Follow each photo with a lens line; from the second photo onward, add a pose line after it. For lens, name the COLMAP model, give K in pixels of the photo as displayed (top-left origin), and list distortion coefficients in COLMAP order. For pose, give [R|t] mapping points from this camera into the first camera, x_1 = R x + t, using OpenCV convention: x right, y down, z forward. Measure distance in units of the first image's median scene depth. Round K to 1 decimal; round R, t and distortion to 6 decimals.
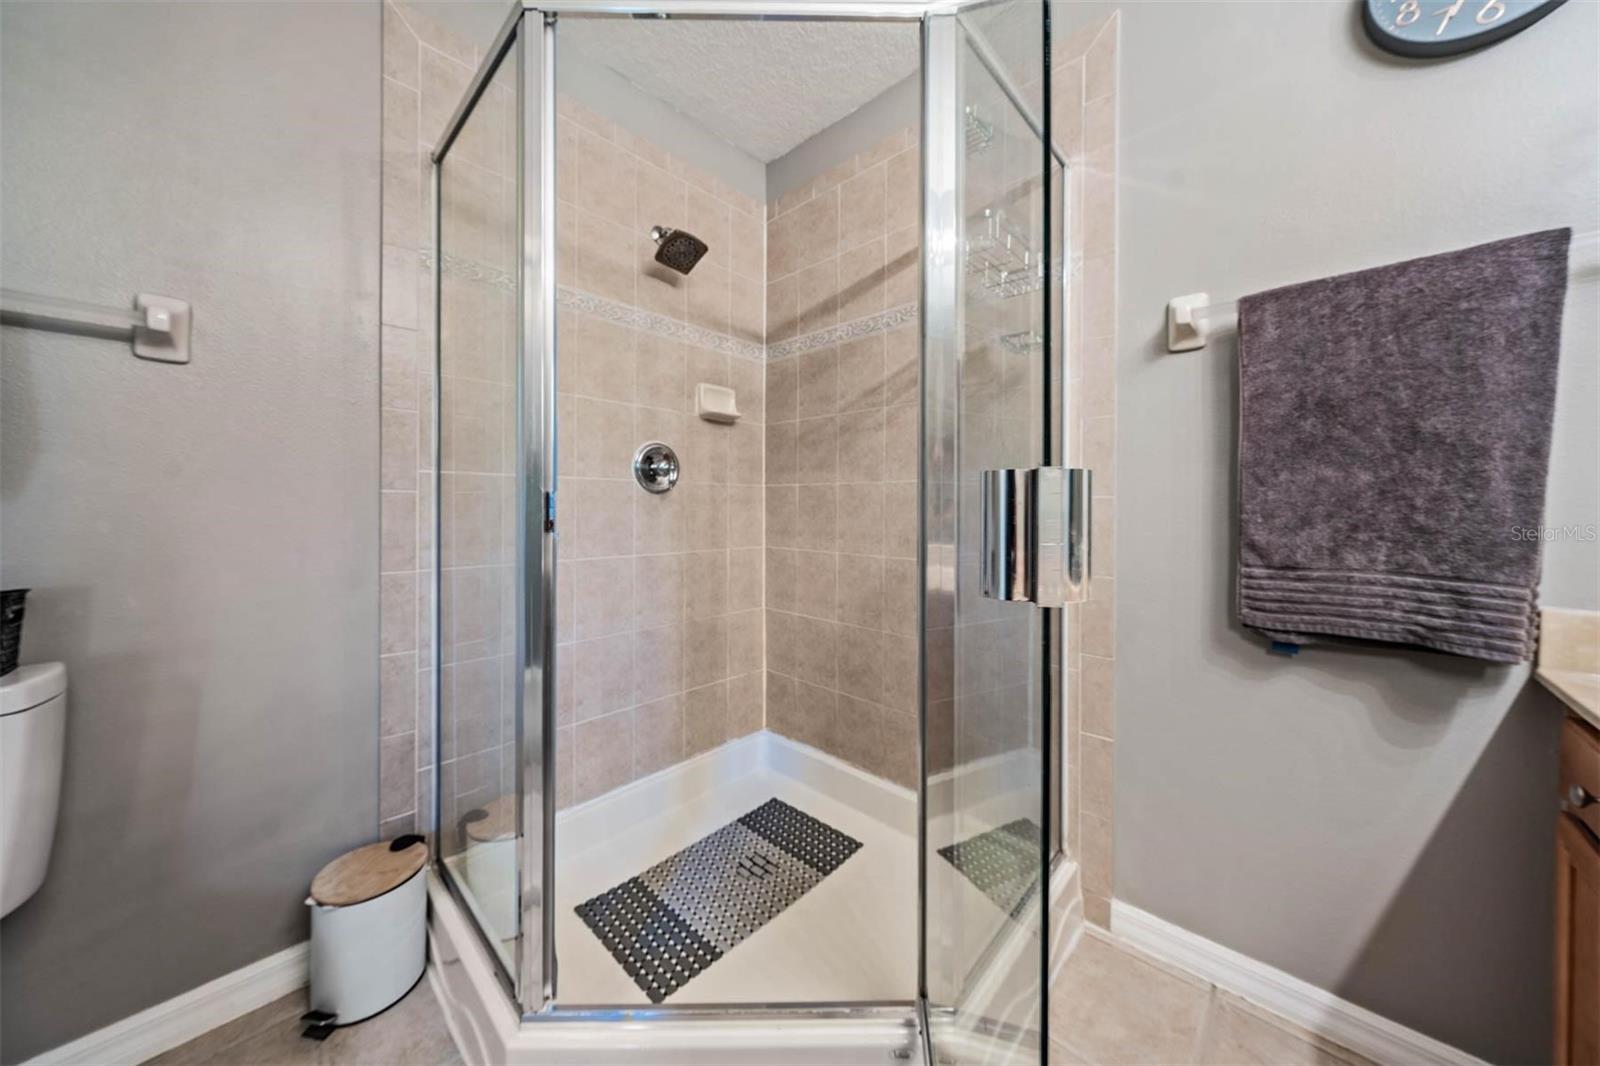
lens RADIAL K [[532.3, 0, 794.2], [0, 532.3, 507.1], [0, 0, 1]] dist [0.000639, 0.000074]
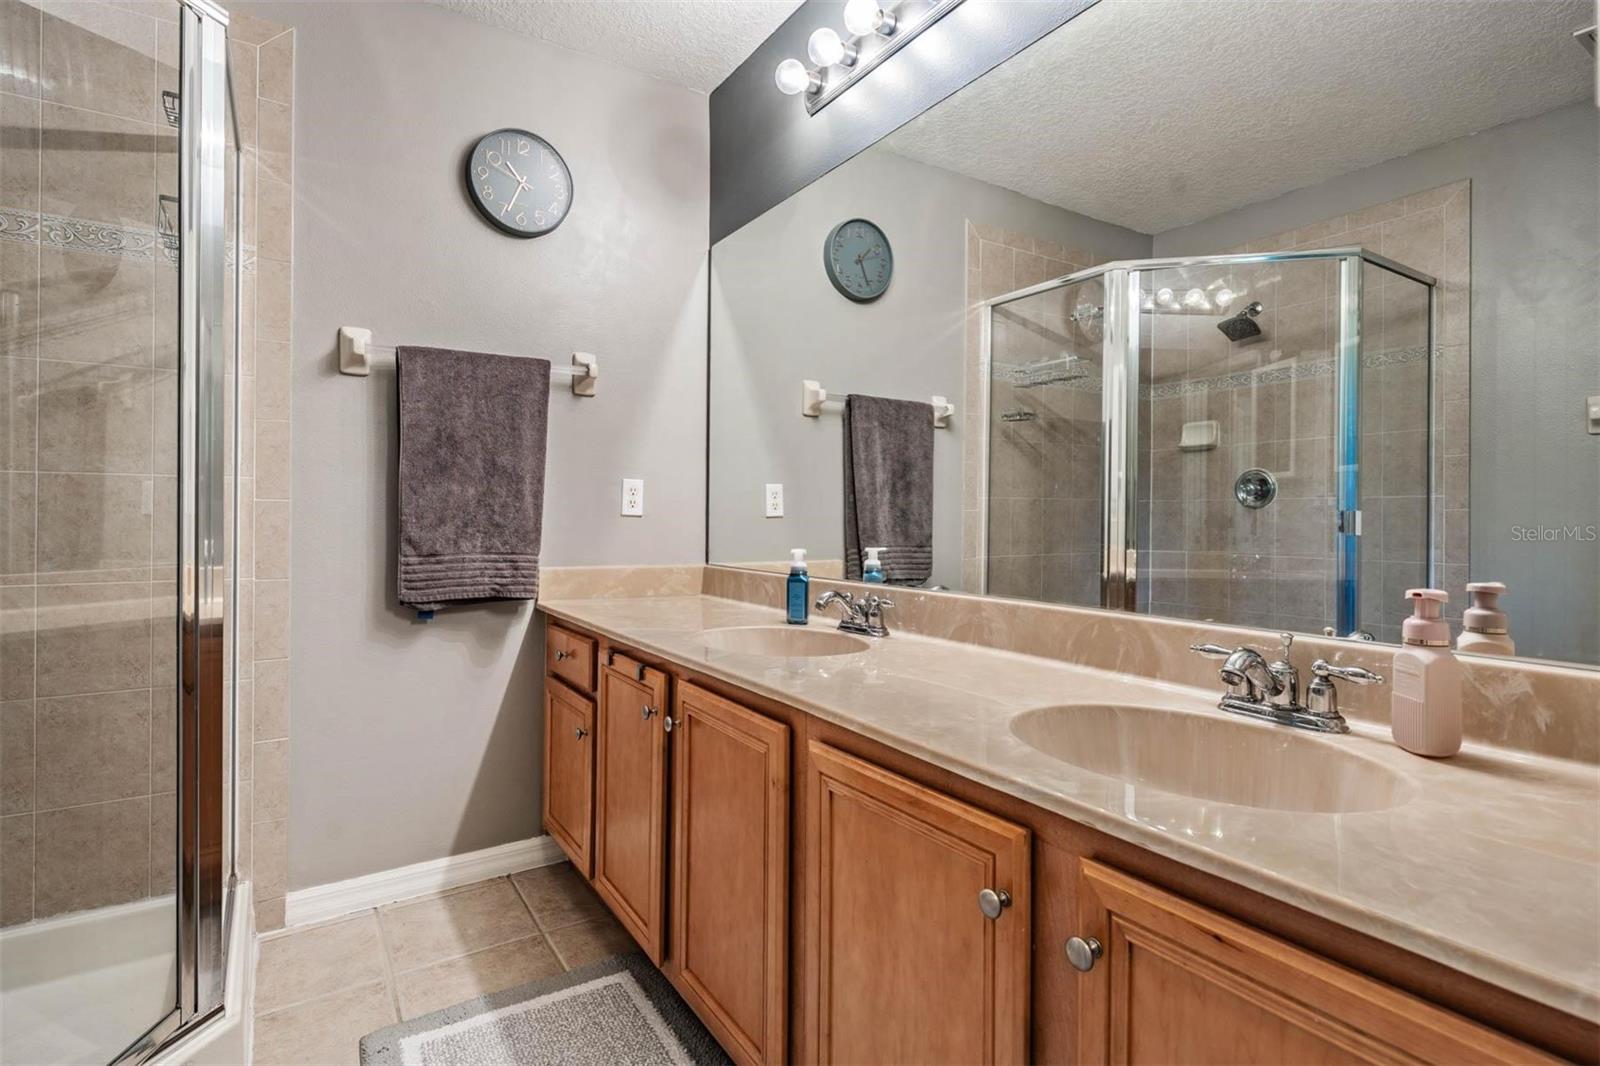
lens RADIAL K [[798.7, 0, 792.1], [0, 798.7, 513.3], [0, 0, 1]] dist [0.002565, -0.000854]
pose [[0.231488, -0.002017, 0.972836, -0.815399], [-0.002769, 0.999992, 0.002732, -0.001713], [-0.972834, -0.003326, 0.231481, -0.360369]]
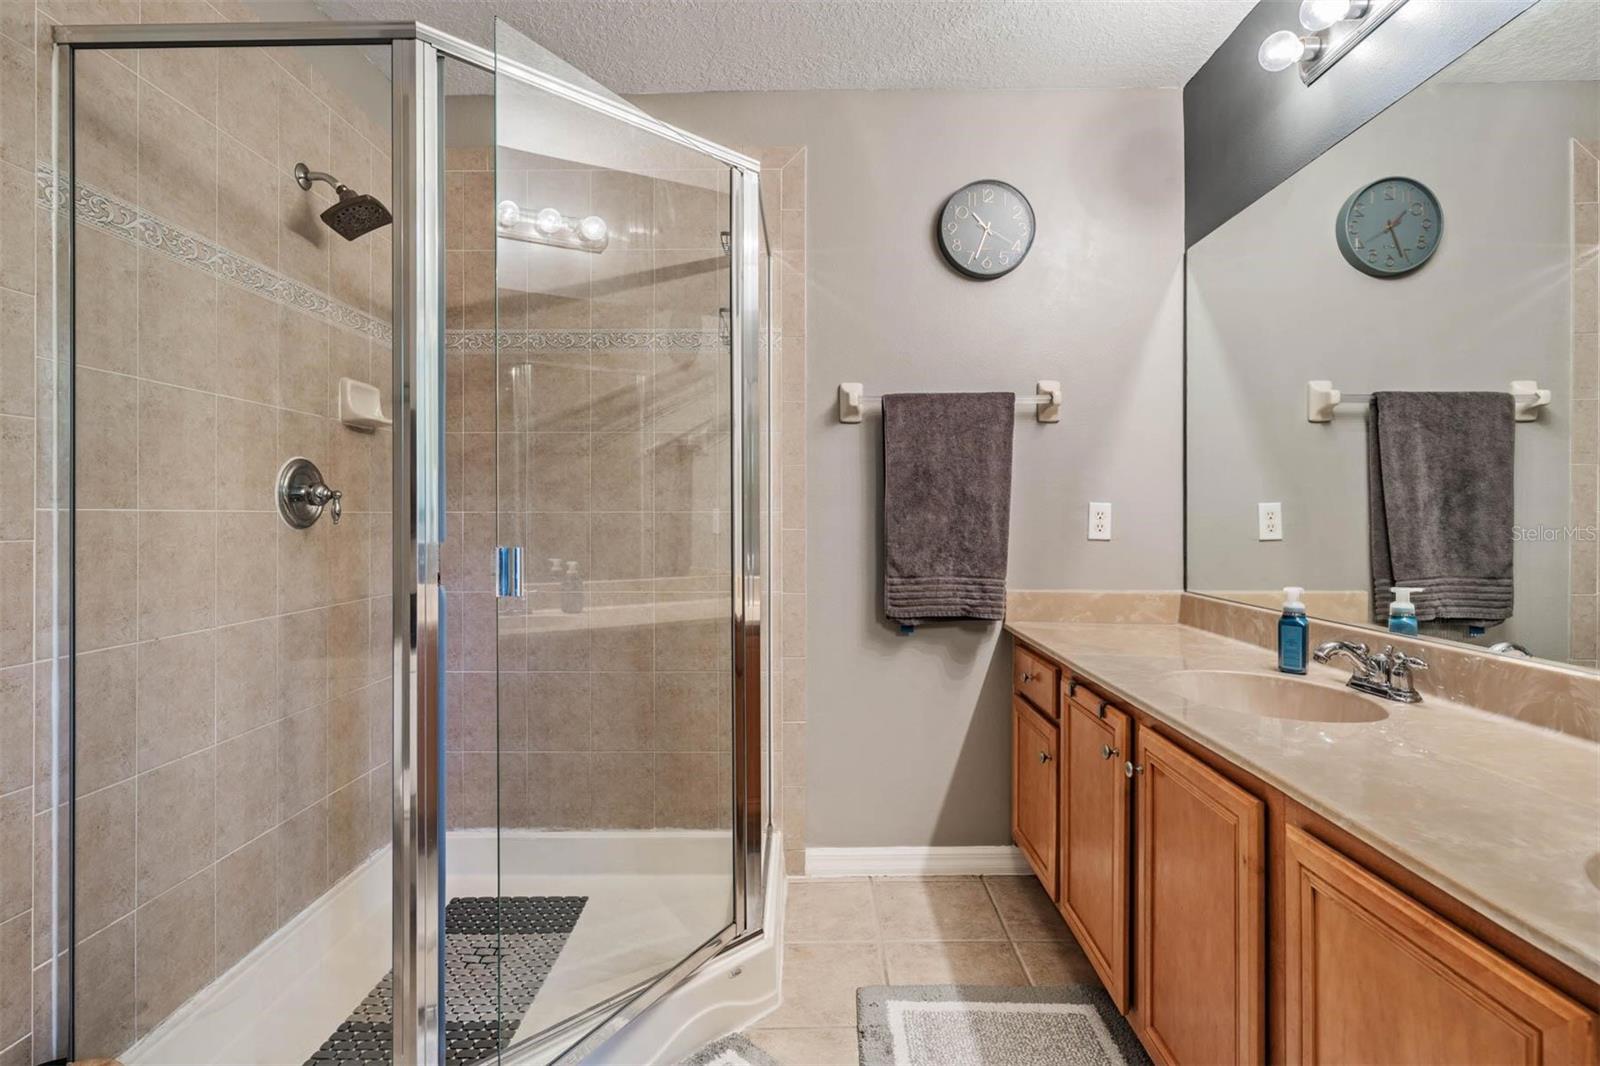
lens RADIAL K [[789.9, 0, 793.7], [0, 789.9, 512.2], [0, 0, 1]] dist [0.003446, -0.001427]
pose [[0.729527, -0.004305, 0.683939, -0.850819], [0.007046, 0.999974, -0.001222, -0.070056], [-0.683916, 0.005711, 0.729538, -0.423713]]
